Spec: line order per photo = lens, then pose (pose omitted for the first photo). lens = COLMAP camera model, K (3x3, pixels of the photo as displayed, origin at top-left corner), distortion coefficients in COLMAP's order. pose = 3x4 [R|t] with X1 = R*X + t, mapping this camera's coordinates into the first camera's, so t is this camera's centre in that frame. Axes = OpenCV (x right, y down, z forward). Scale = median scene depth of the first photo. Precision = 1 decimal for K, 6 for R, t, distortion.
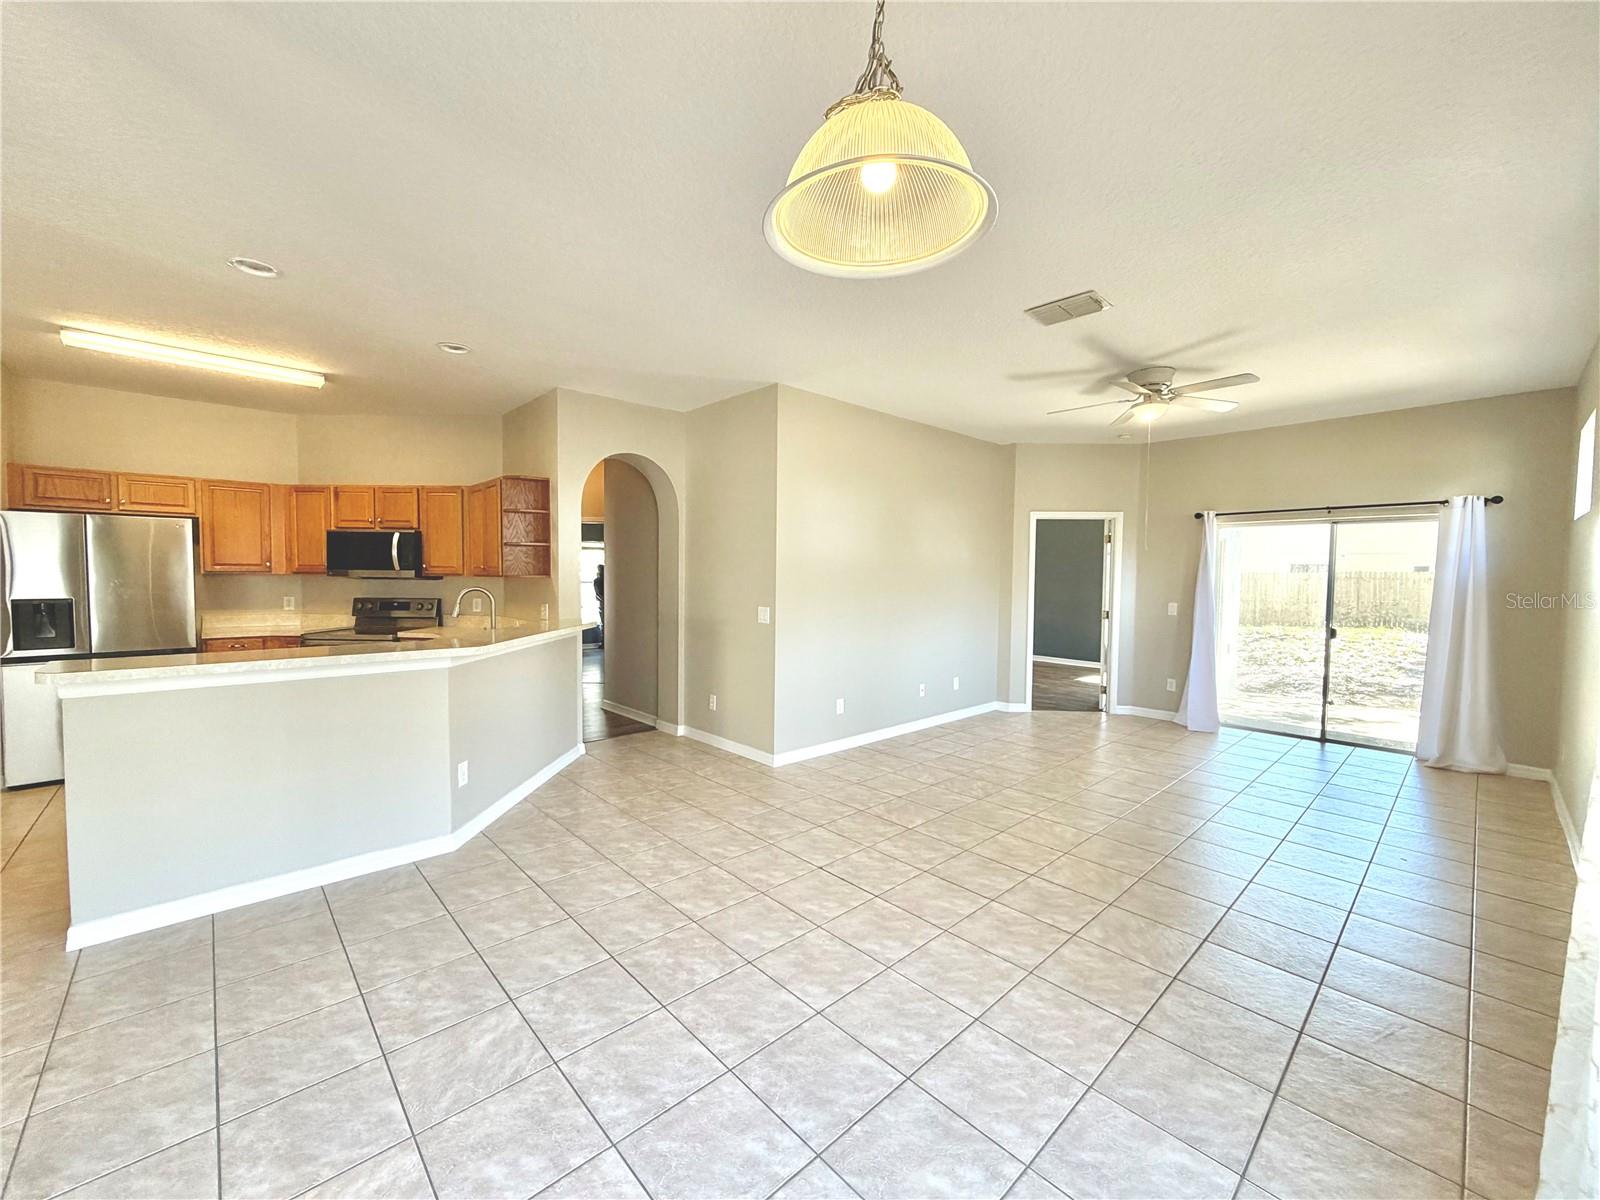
lens RADIAL K [[639.5, 0, 797.6], [0, 639.5, 597.6], [0, 0, 1]] dist [0.000555, 0.000249]
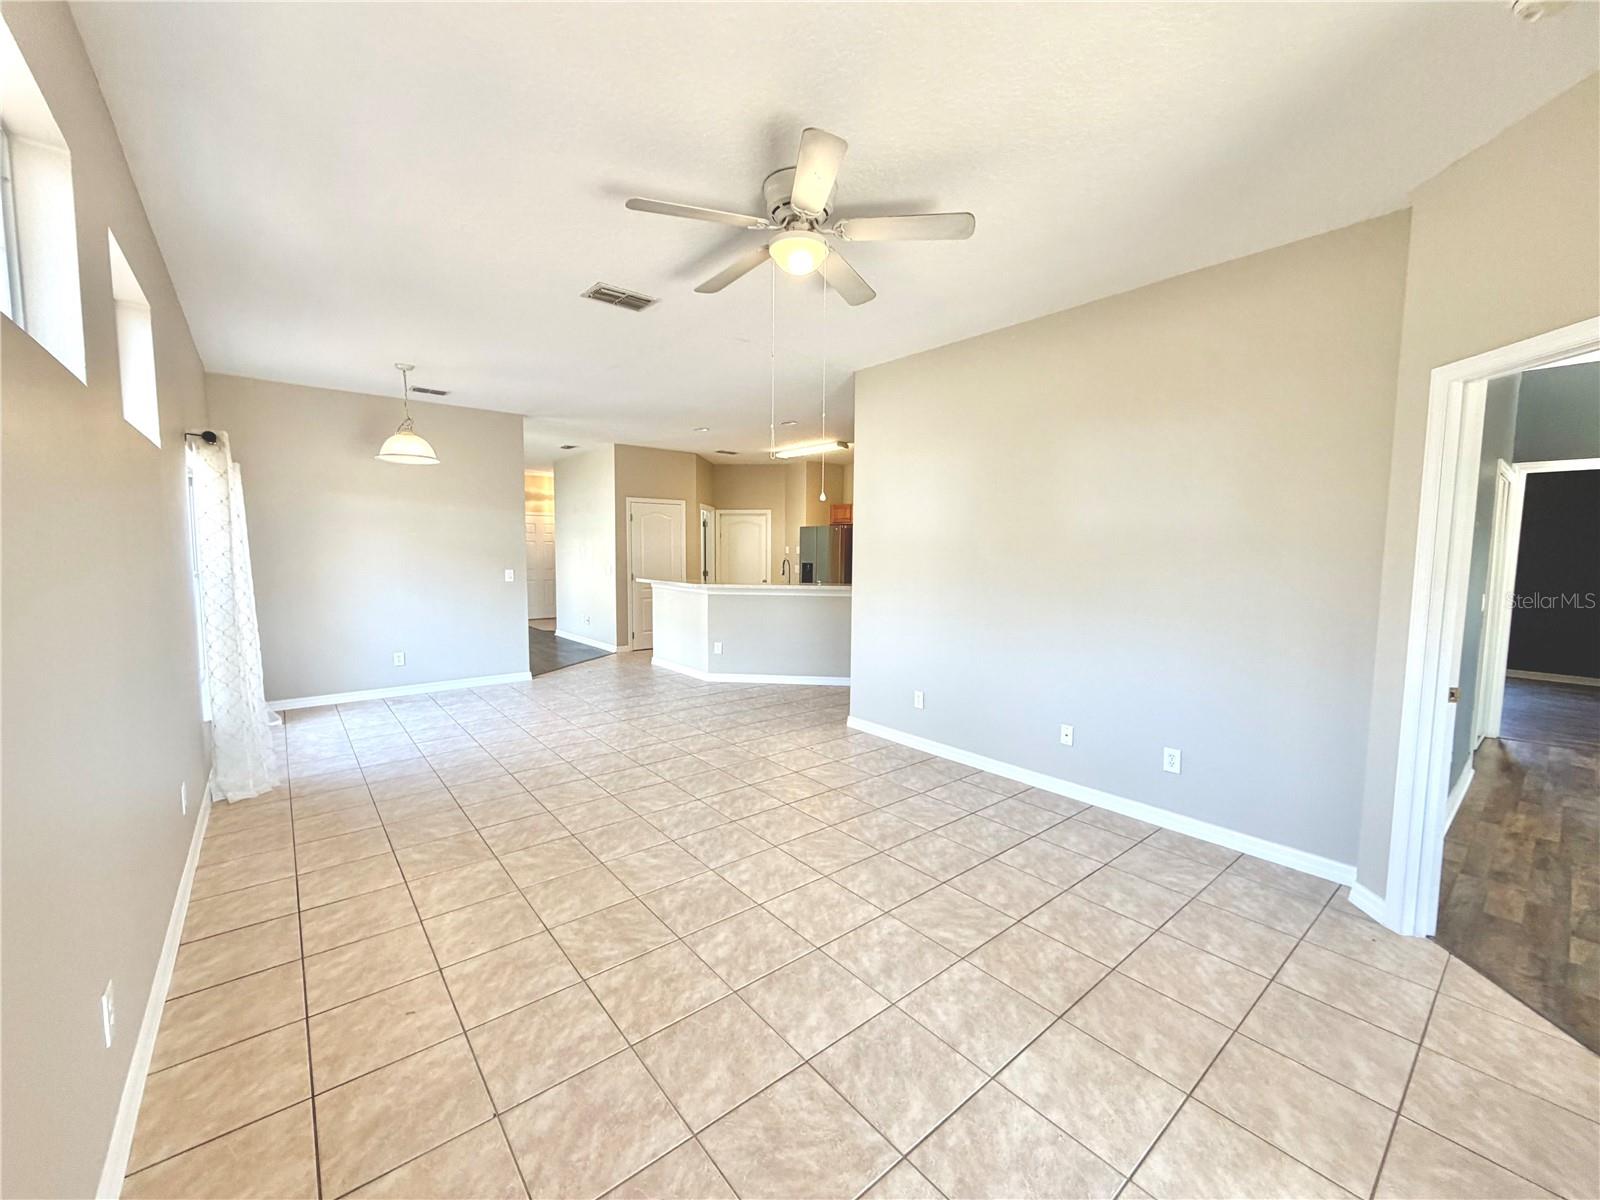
lens RADIAL K [[639.5, 0, 799.7], [0, 639.5, 605.7], [0, 0, 1]] dist [0.000555, 0.000249]
pose [[-0.060088, 0.077746, -0.995161, 1.277031], [-0.047337, 0.995619, 0.080640, -0.032760], [0.997070, 0.051953, -0.056145, 1.176087]]
